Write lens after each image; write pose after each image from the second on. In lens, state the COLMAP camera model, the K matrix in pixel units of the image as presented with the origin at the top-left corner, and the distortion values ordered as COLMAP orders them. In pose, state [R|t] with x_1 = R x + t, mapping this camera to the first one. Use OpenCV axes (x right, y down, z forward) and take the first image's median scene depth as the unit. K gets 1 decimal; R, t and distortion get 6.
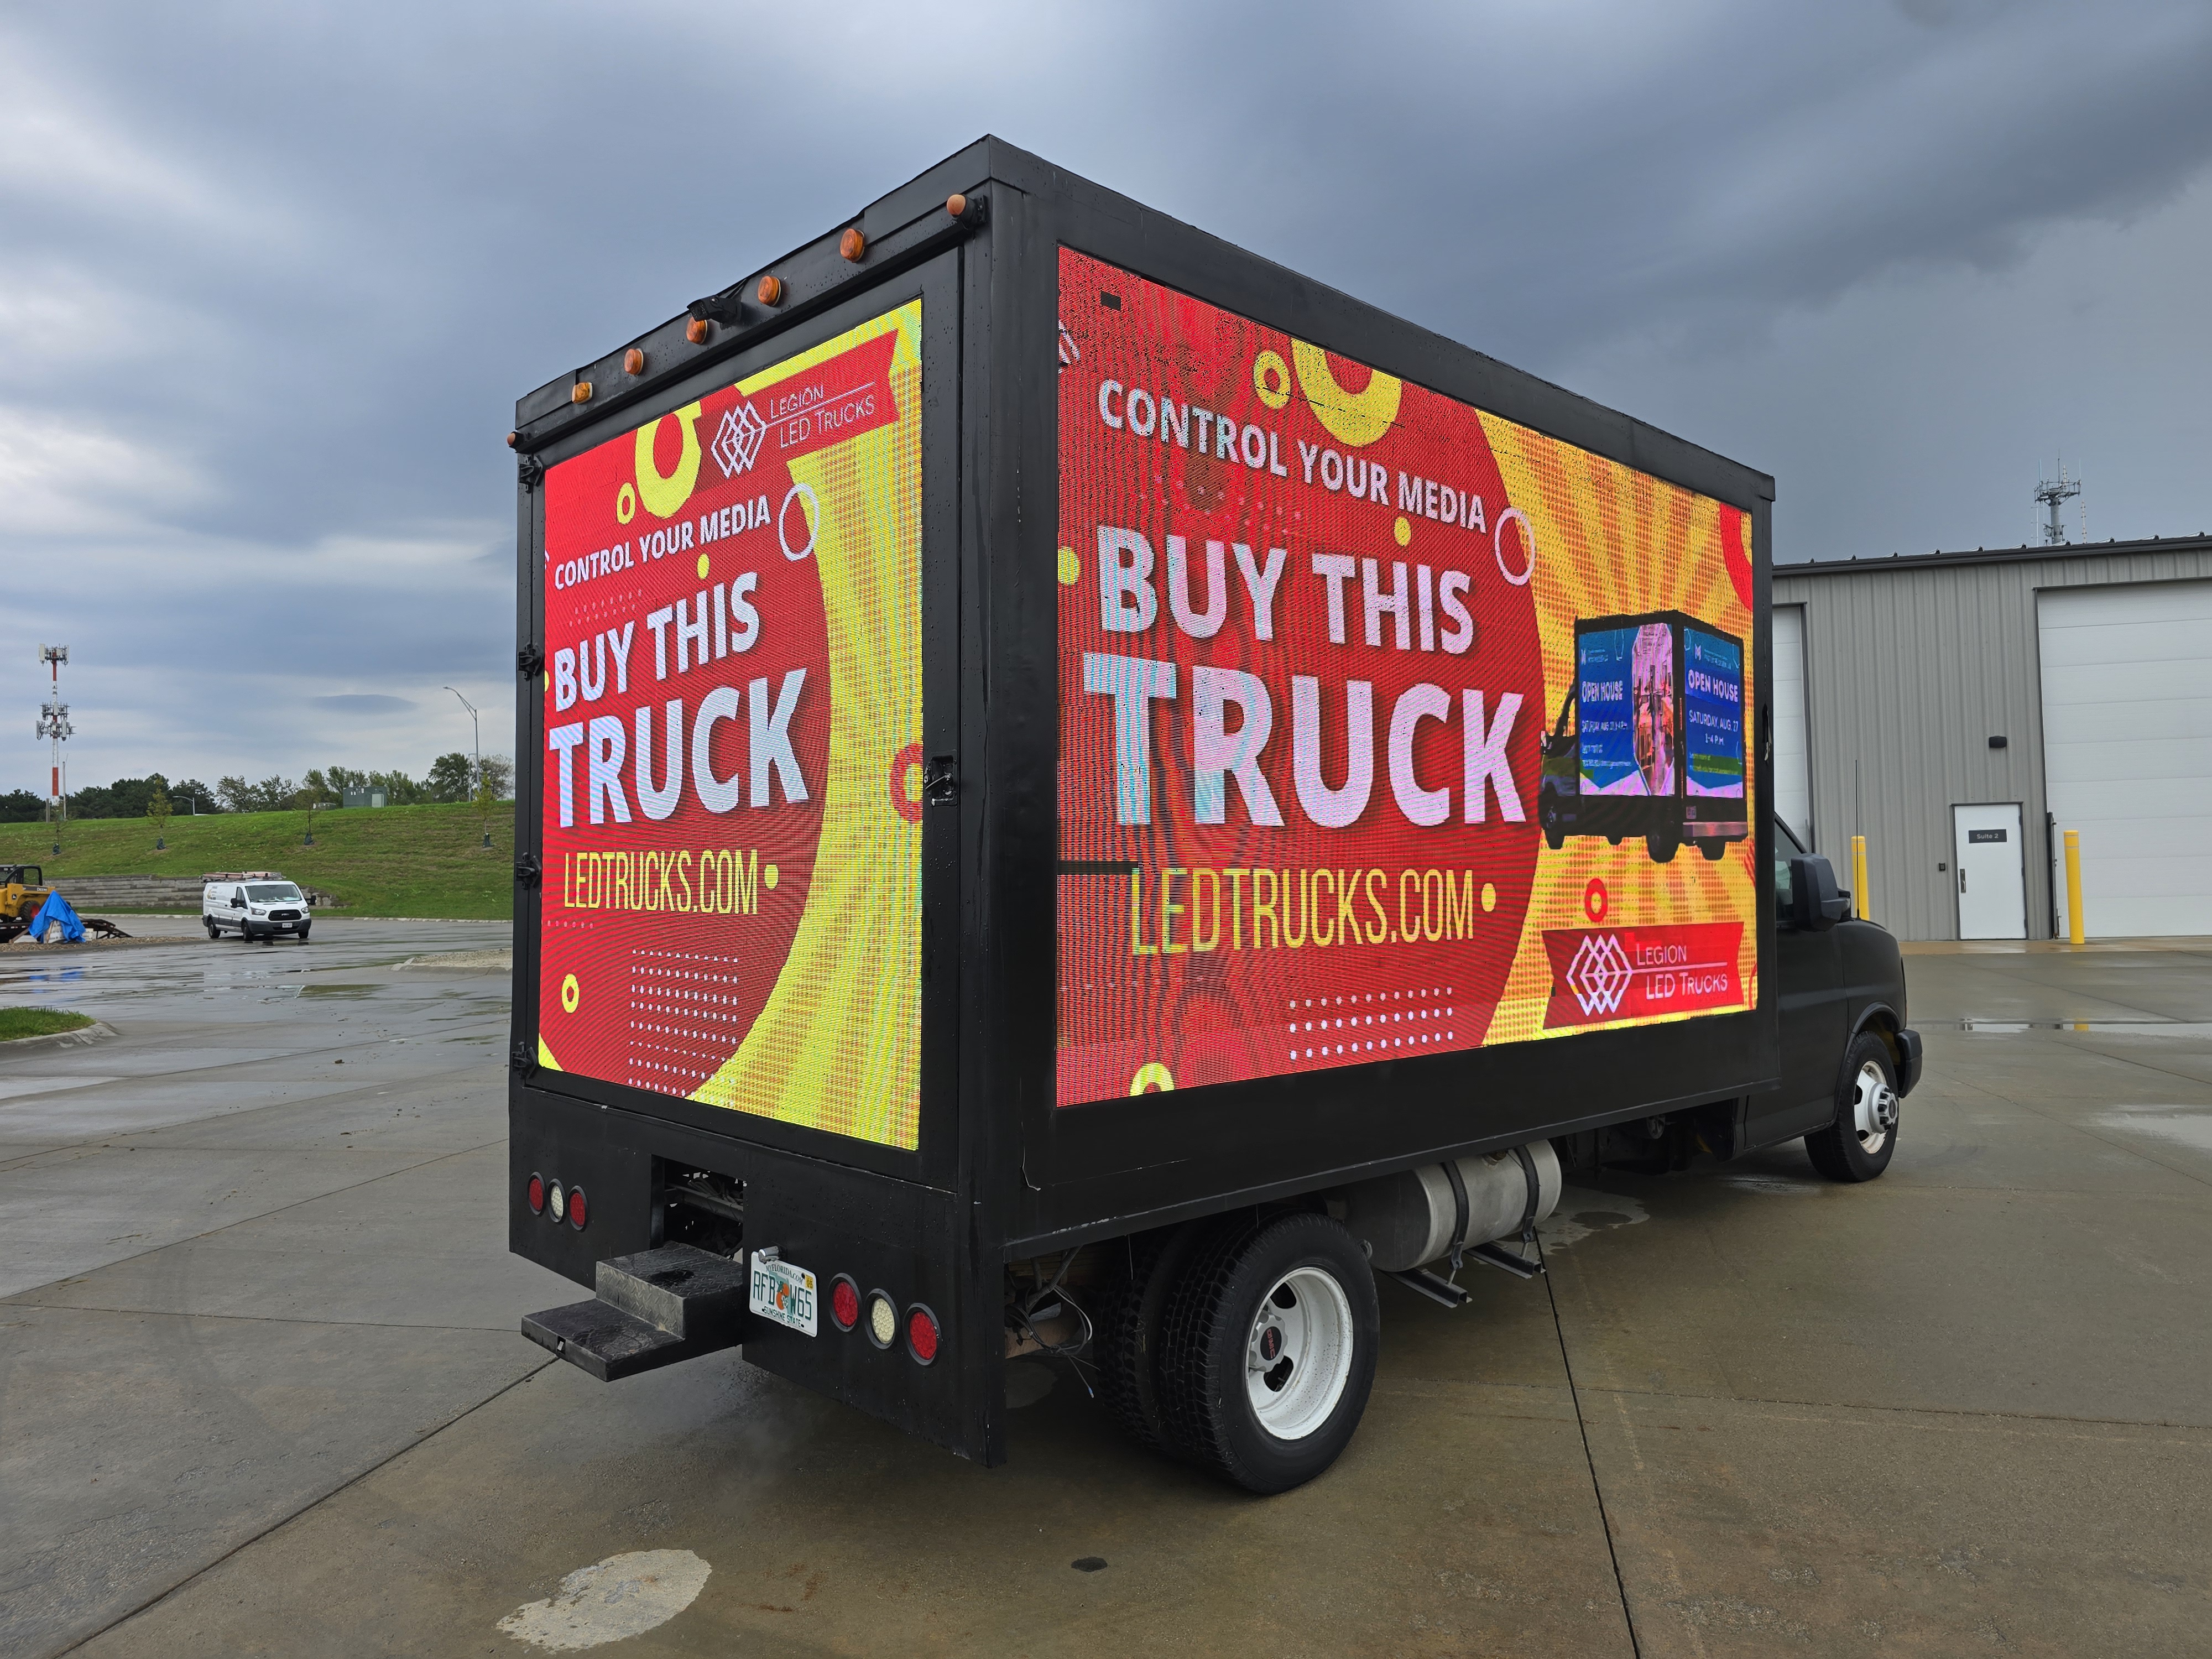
lens RADIAL K [[1498.4, 0, 1117.6], [0, 1498.4, 843.9], [0, 0, 1]] dist [0.068944, -0.068245]
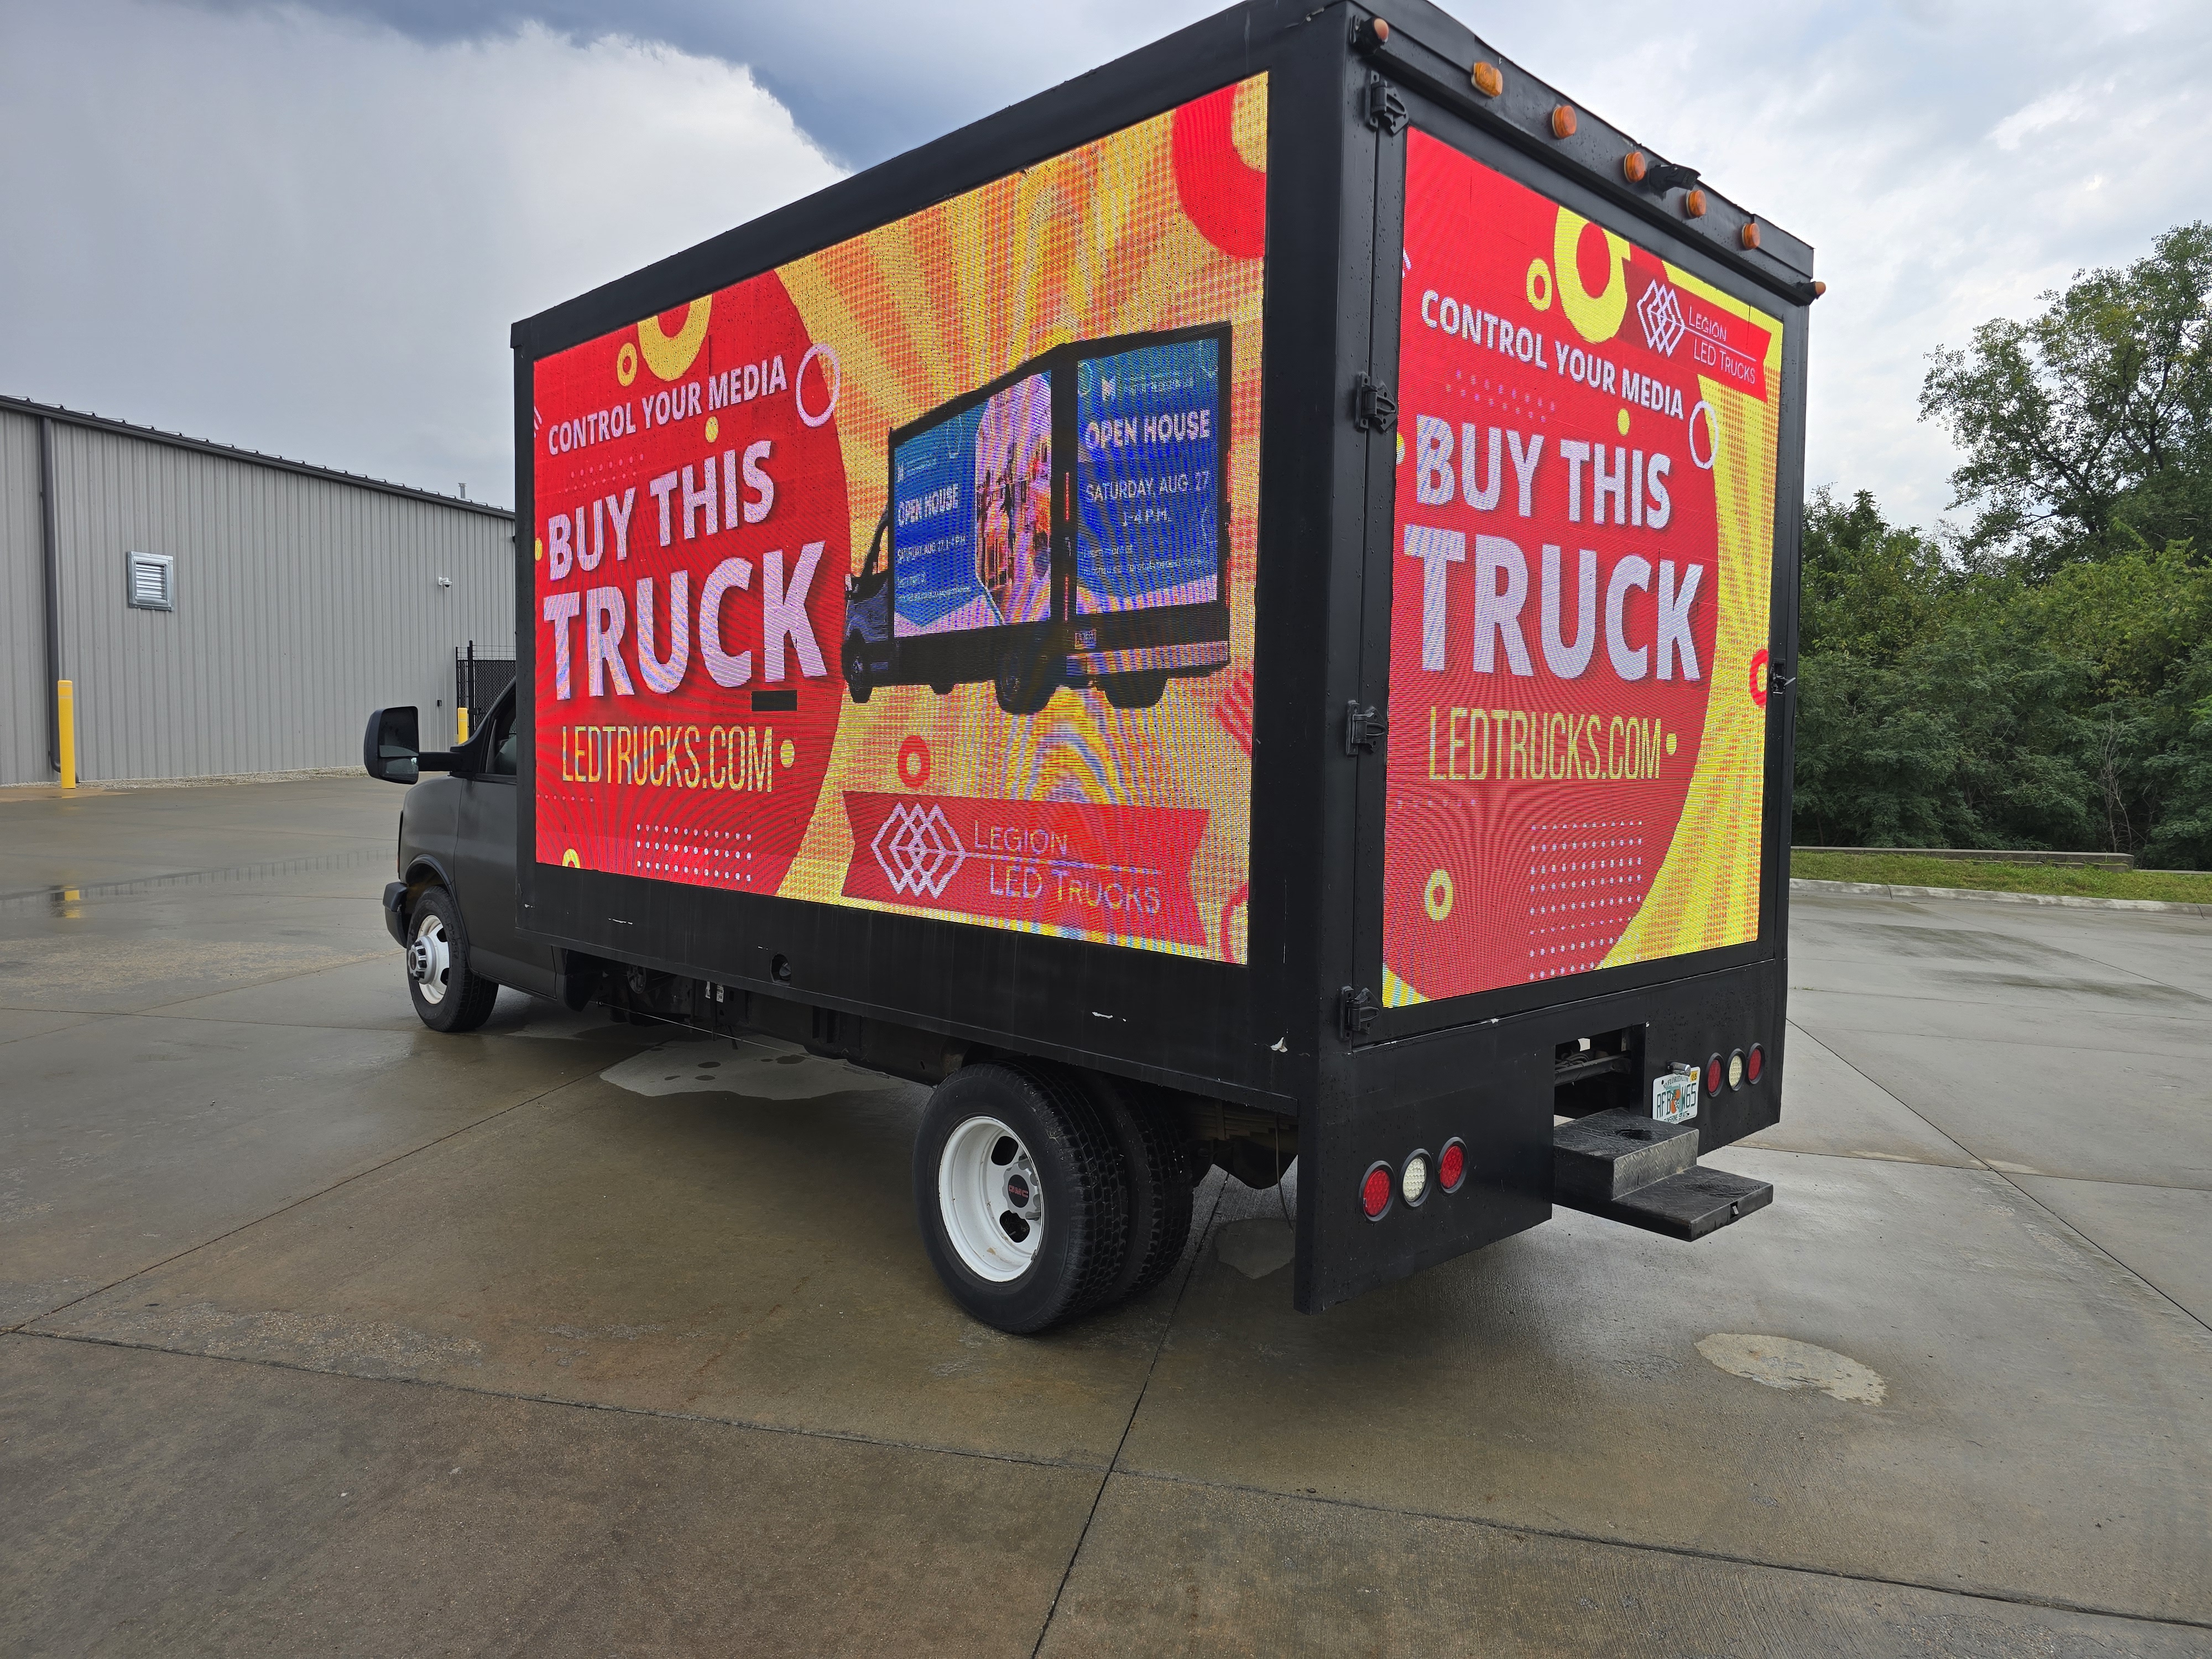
lens RADIAL K [[1498.4, 0, 1070.5], [0, 1498.4, 802.6], [0, 0, 1]] dist [0.068944, -0.068245]
pose [[0.000819, 0.040128, -0.999194, 1.281627], [0.011764, 0.999125, 0.040134, 0.031033], [0.999930, -0.011787, 0.000346, 1.209469]]
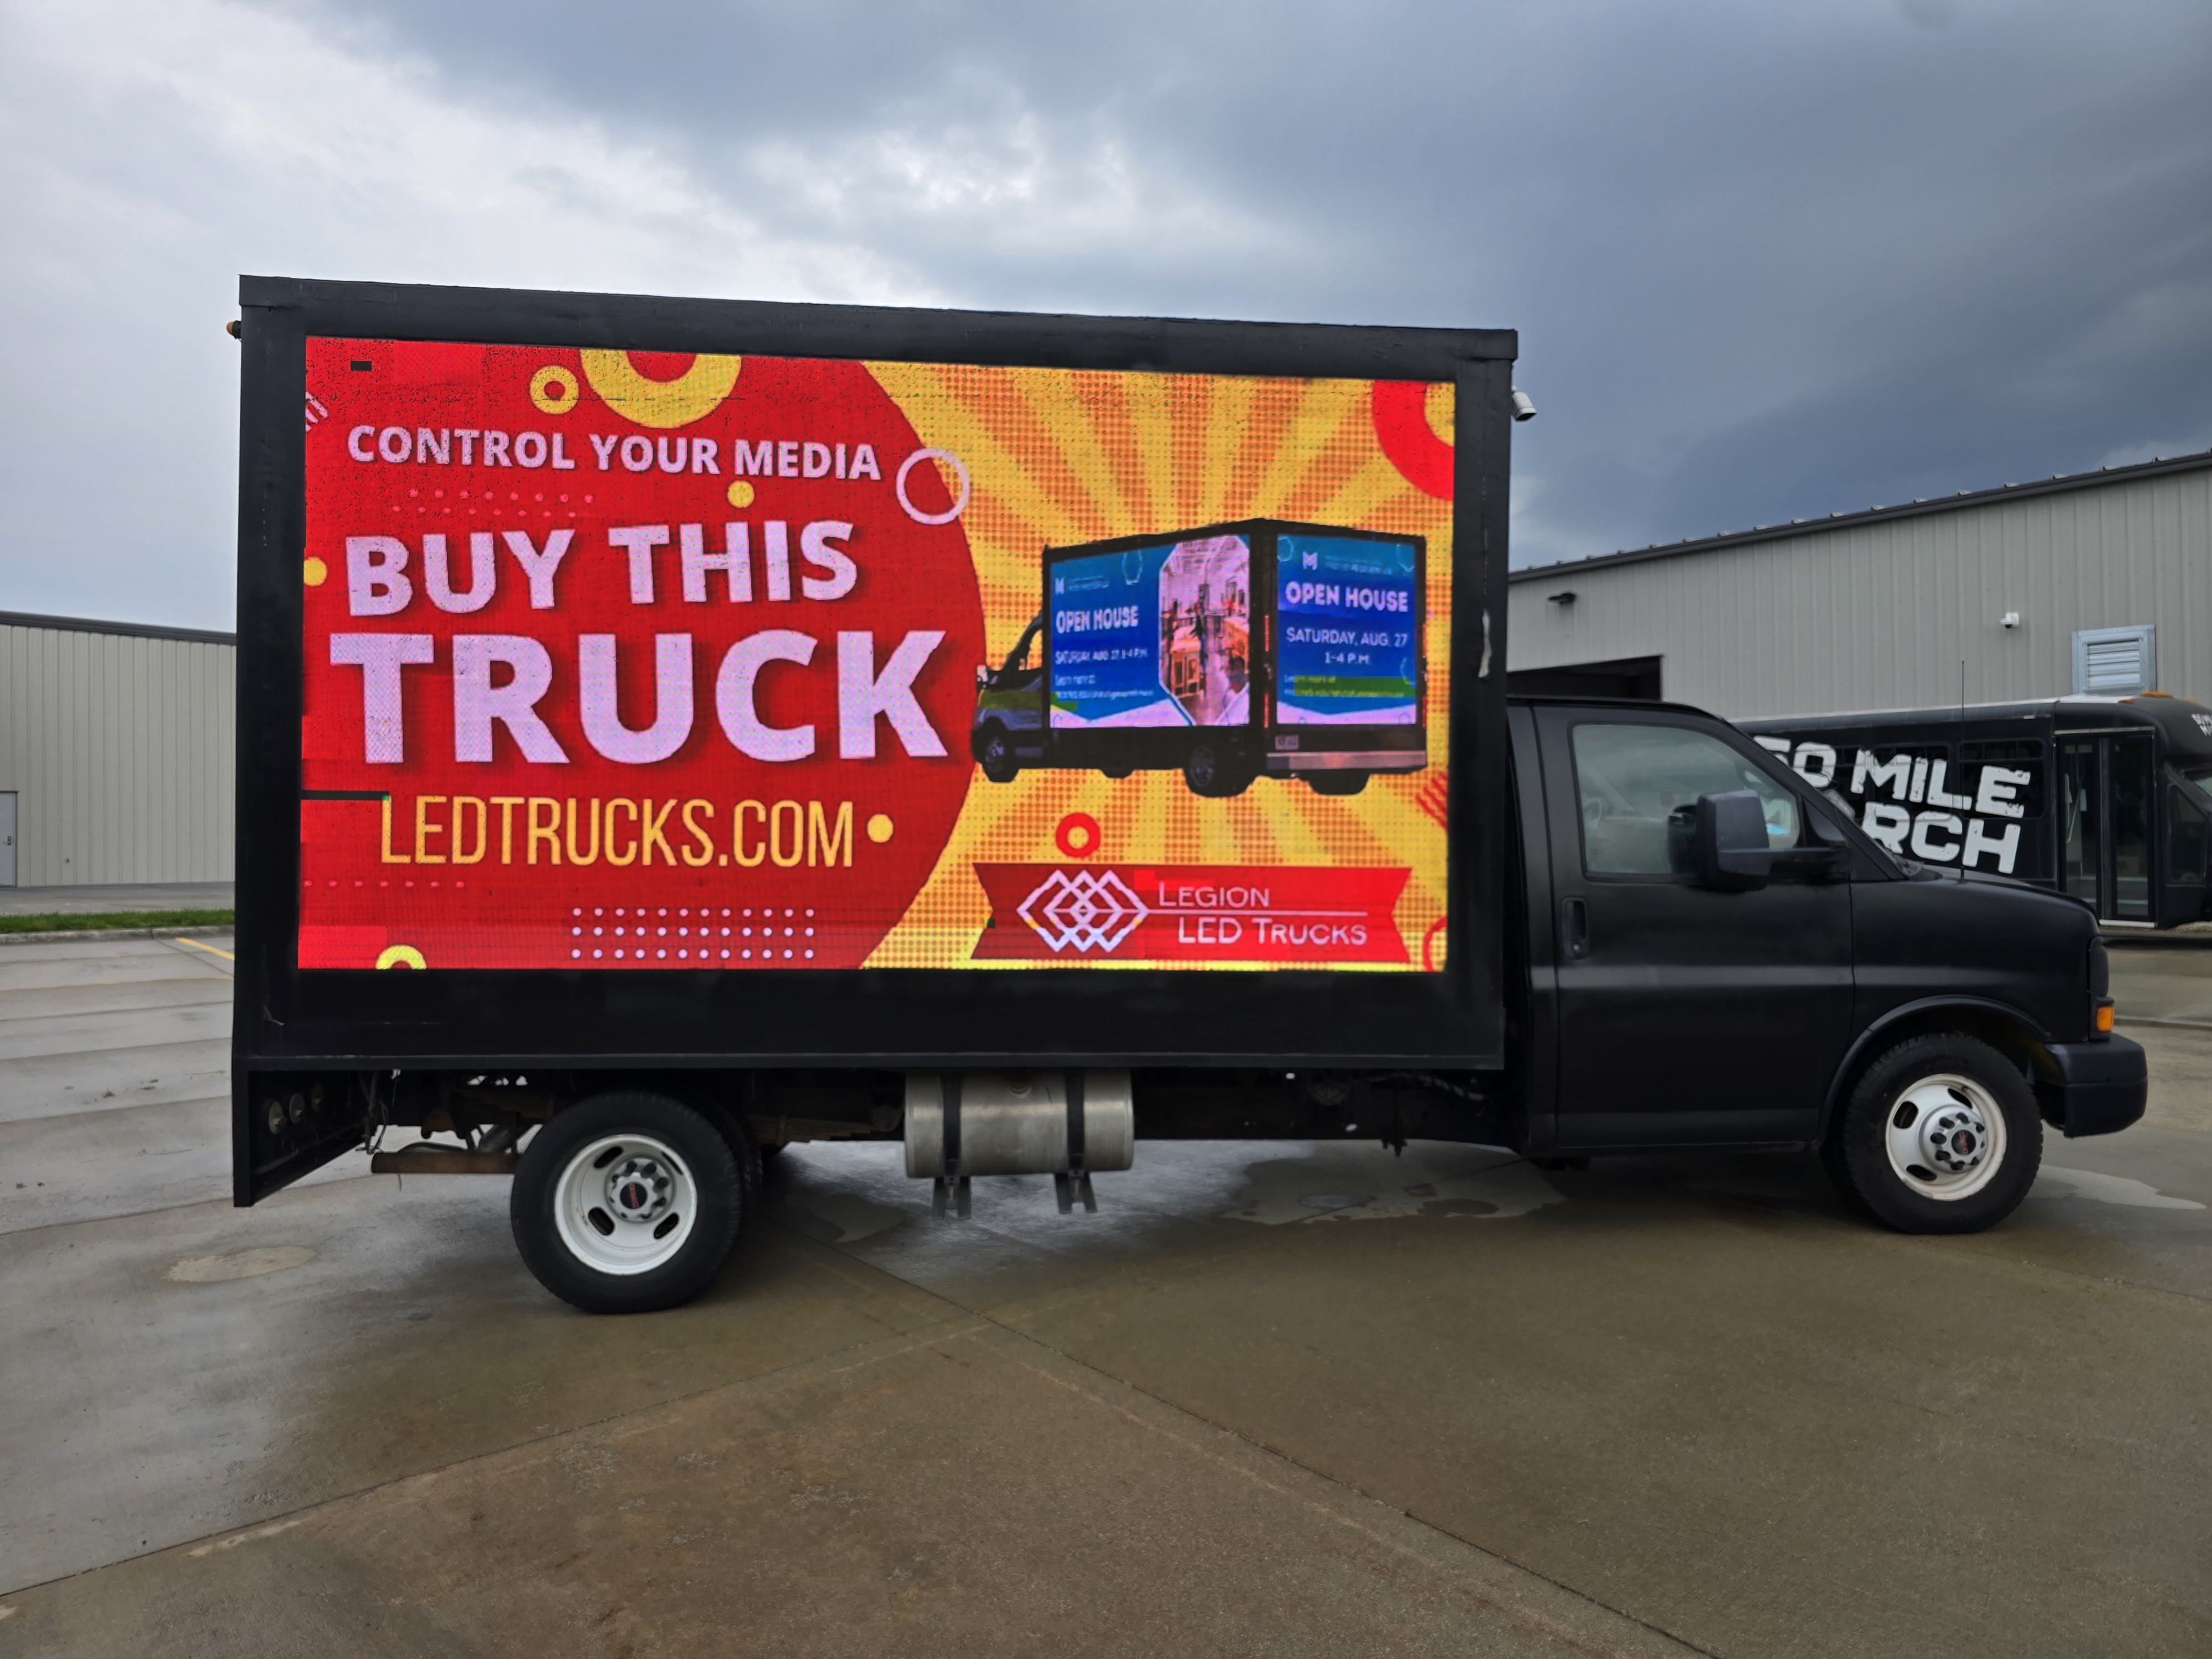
lens RADIAL K [[1498.4, 0, 1111.3], [0, 1498.4, 834.7], [0, 0, 1]] dist [0.068944, -0.068245]
pose [[0.772694, 0.012408, -0.634657, 1.054653], [0.002019, 0.999756, 0.022004, 0.017692], [0.634775, -0.018284, 0.772481, 0.297171]]
